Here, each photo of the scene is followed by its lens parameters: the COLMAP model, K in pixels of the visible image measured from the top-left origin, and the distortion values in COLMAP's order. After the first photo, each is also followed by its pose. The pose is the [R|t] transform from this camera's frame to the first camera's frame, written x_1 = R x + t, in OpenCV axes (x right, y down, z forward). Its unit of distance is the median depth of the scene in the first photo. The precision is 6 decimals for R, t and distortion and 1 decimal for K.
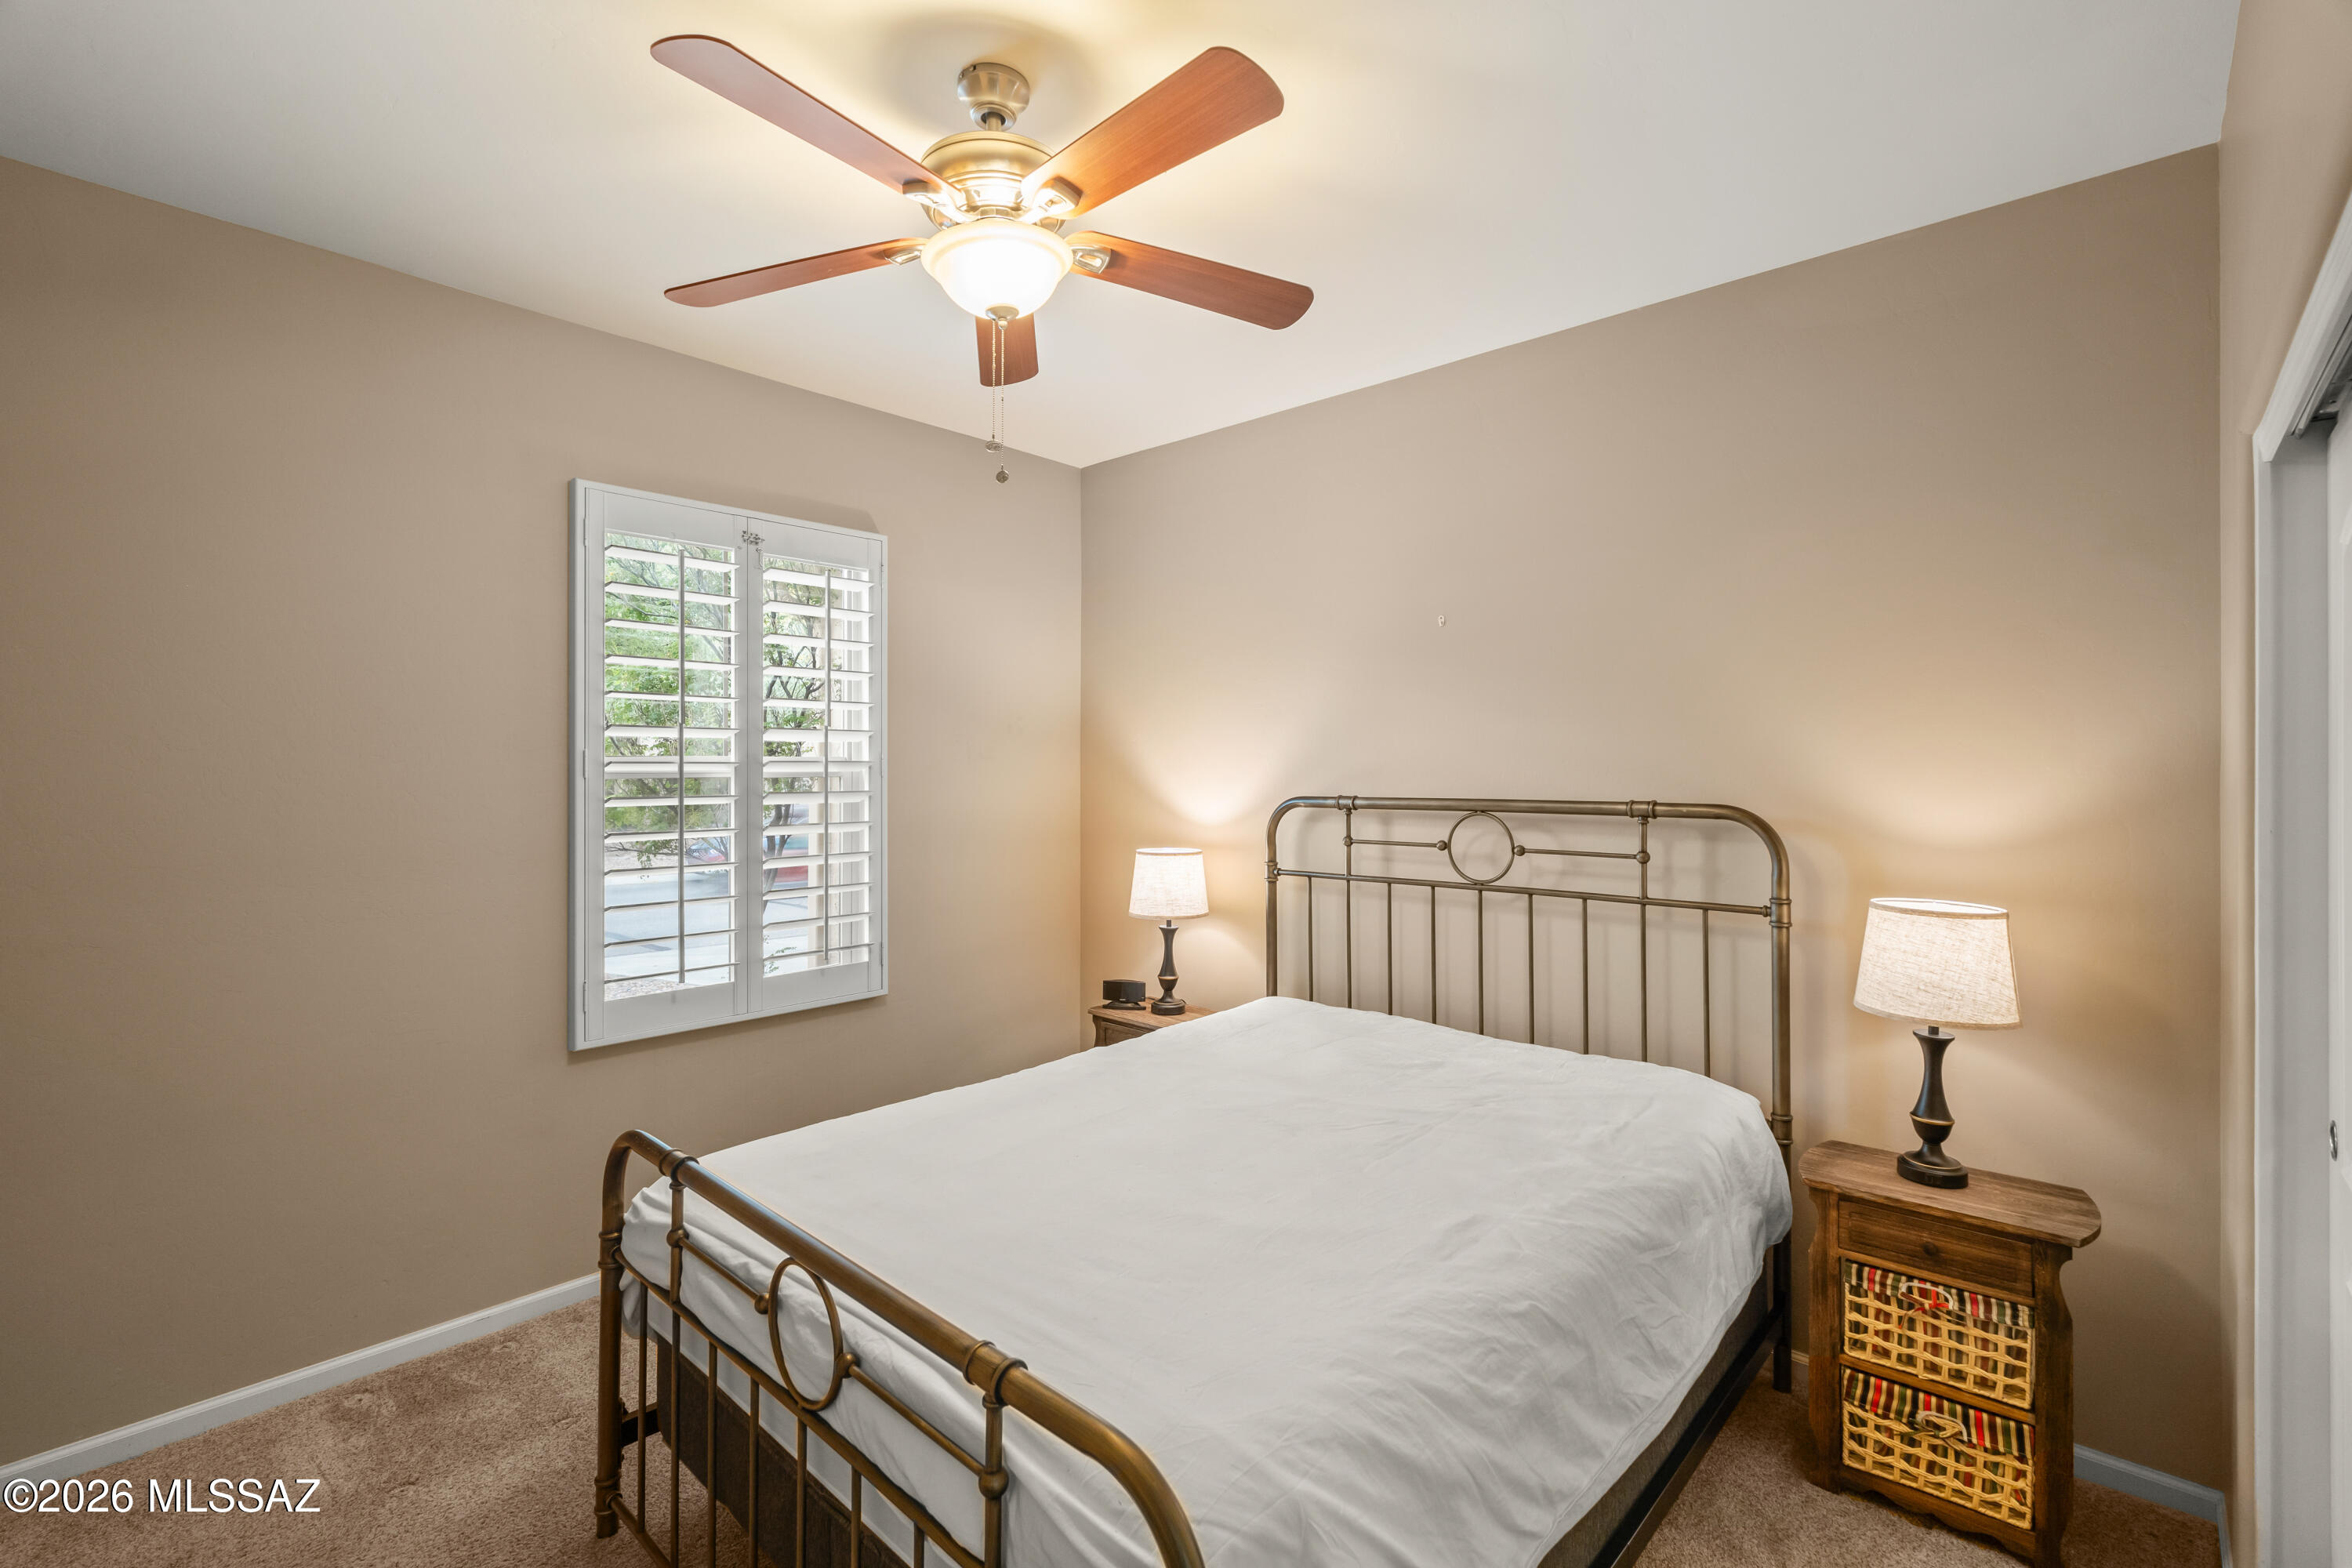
lens RADIAL K [[1052.5, 0, 1145.8], [0, 1052.5, 752.2], [0, 0, 1]] dist [-0.003956, 0.000097]
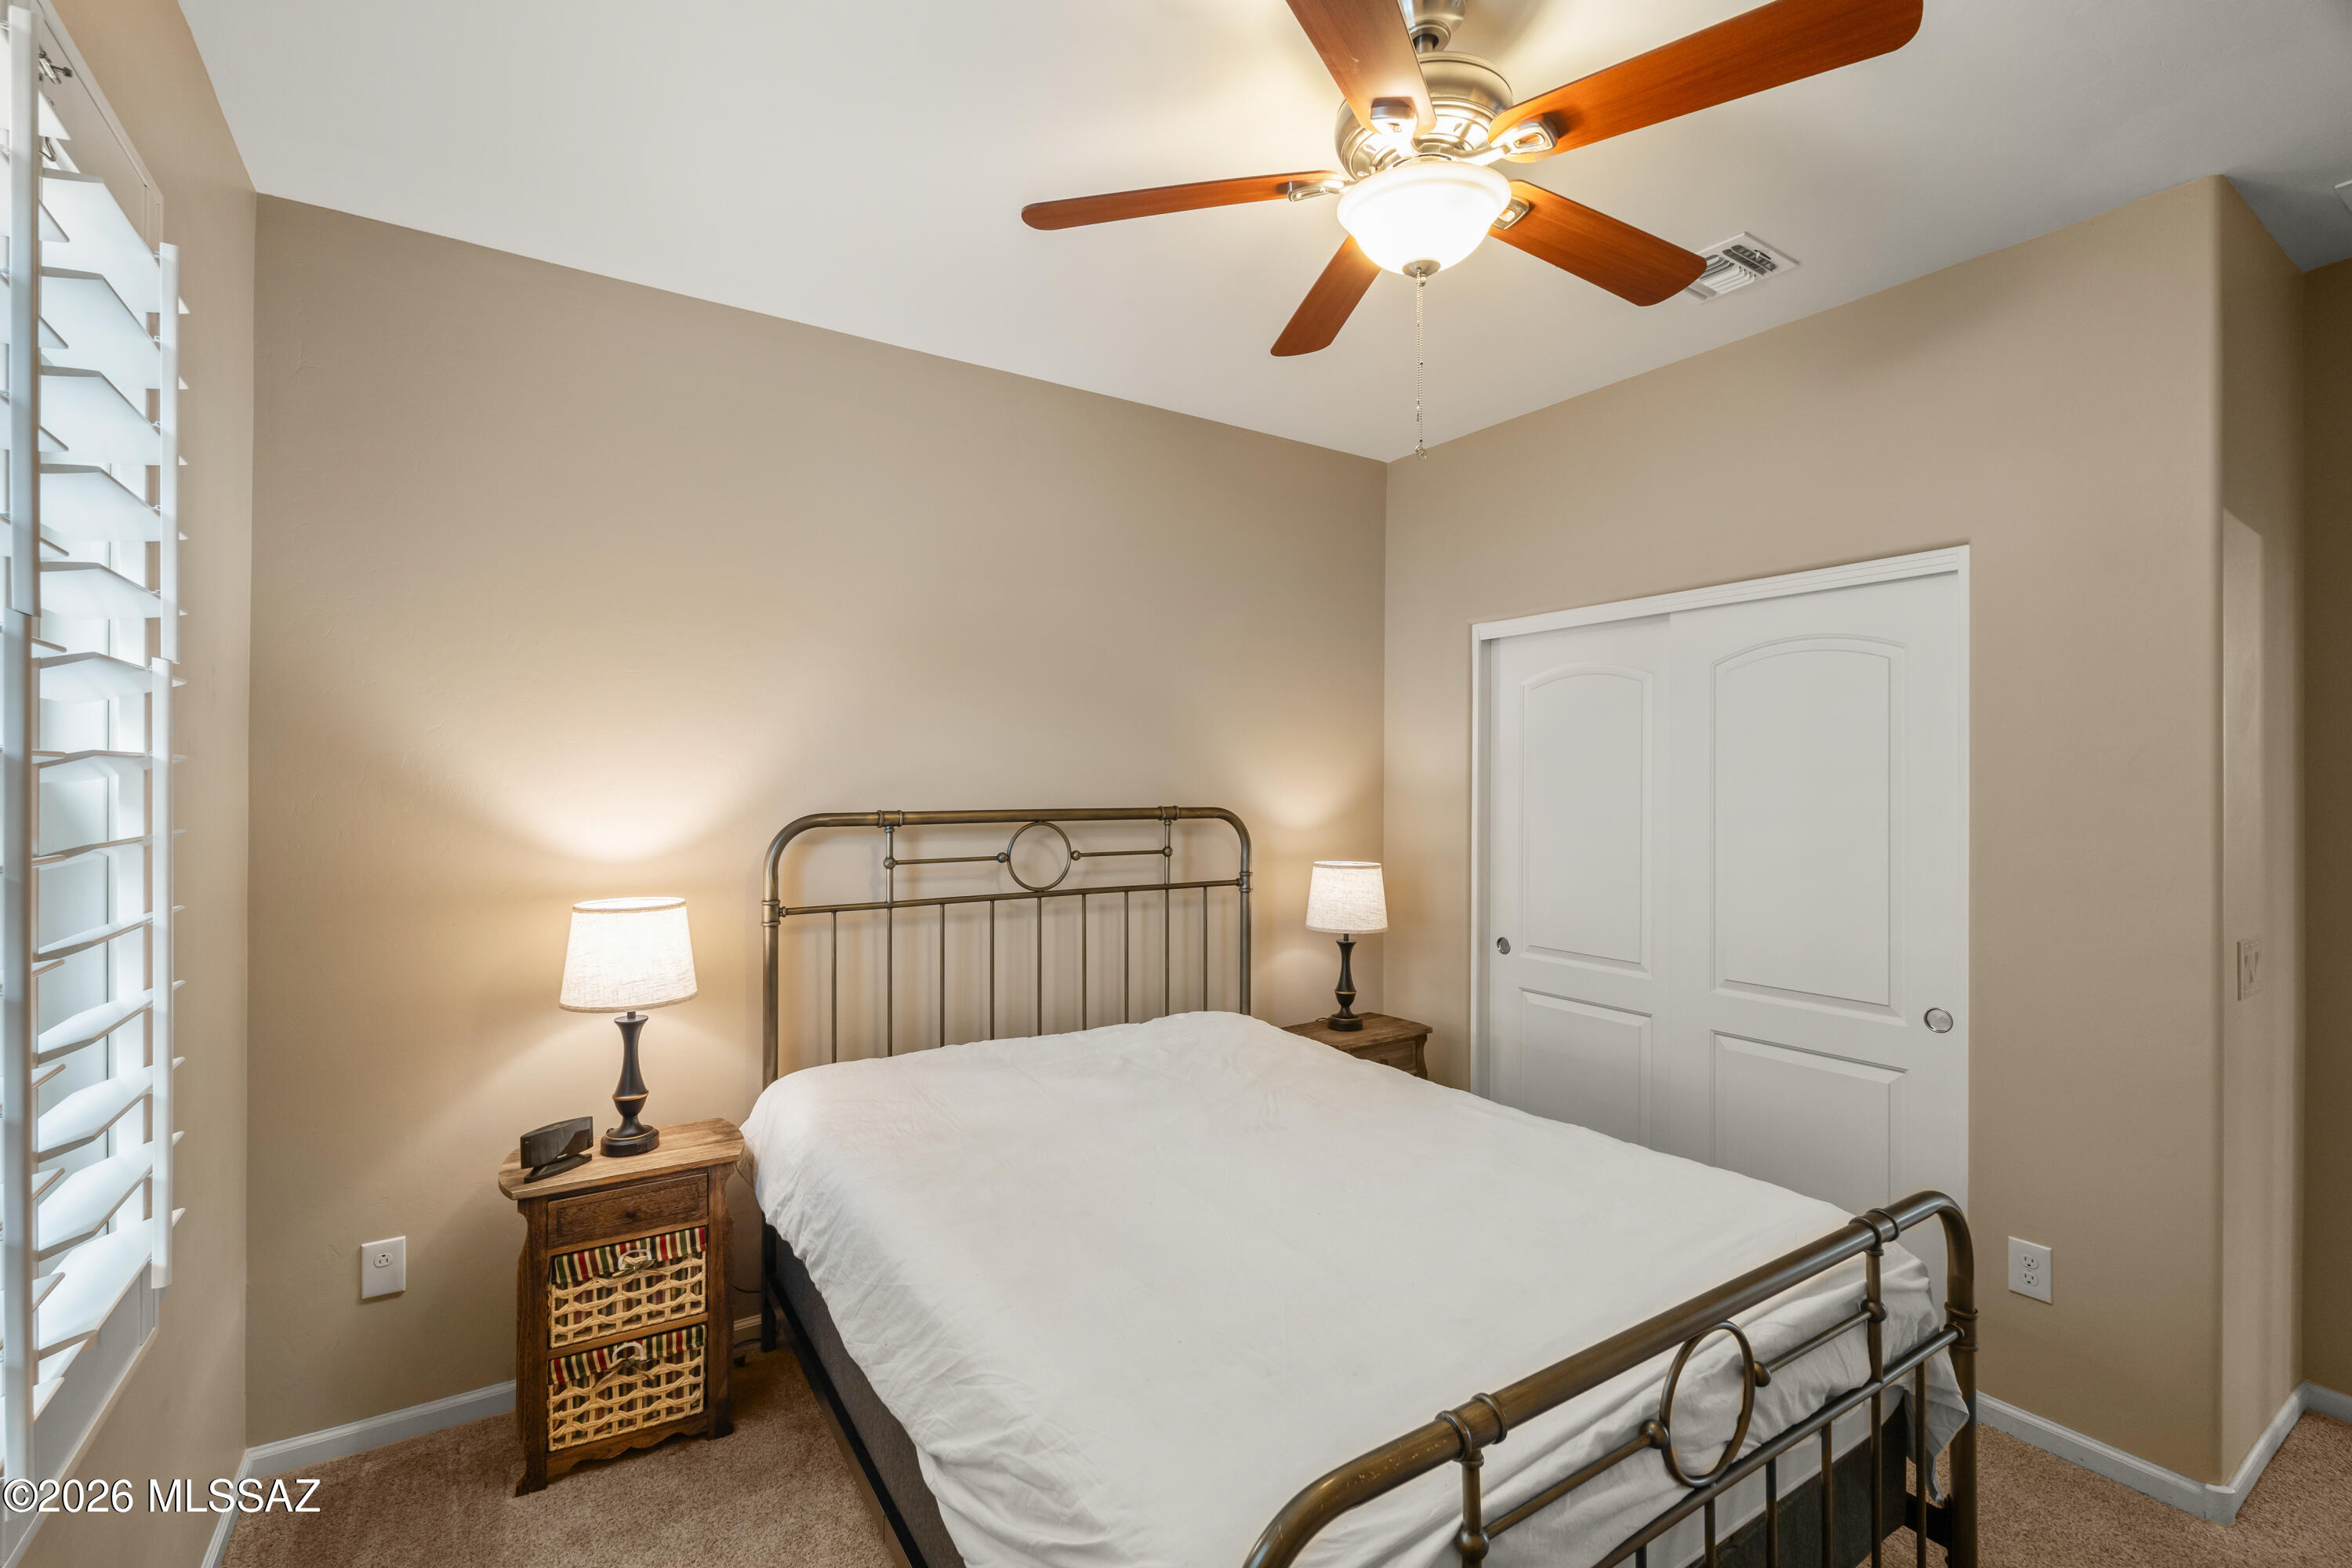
lens RADIAL K [[1052.5, 0, 1178.9], [0, 1052.5, 787.2], [0, 0, 1]] dist [-0.003956, 0.000097]
pose [[0.221805, -0.005442, 0.975076, -0.641661], [-0.017950, 0.999792, 0.009663, 0.009782], [-0.974926, -0.019645, 0.221661, 0.616065]]
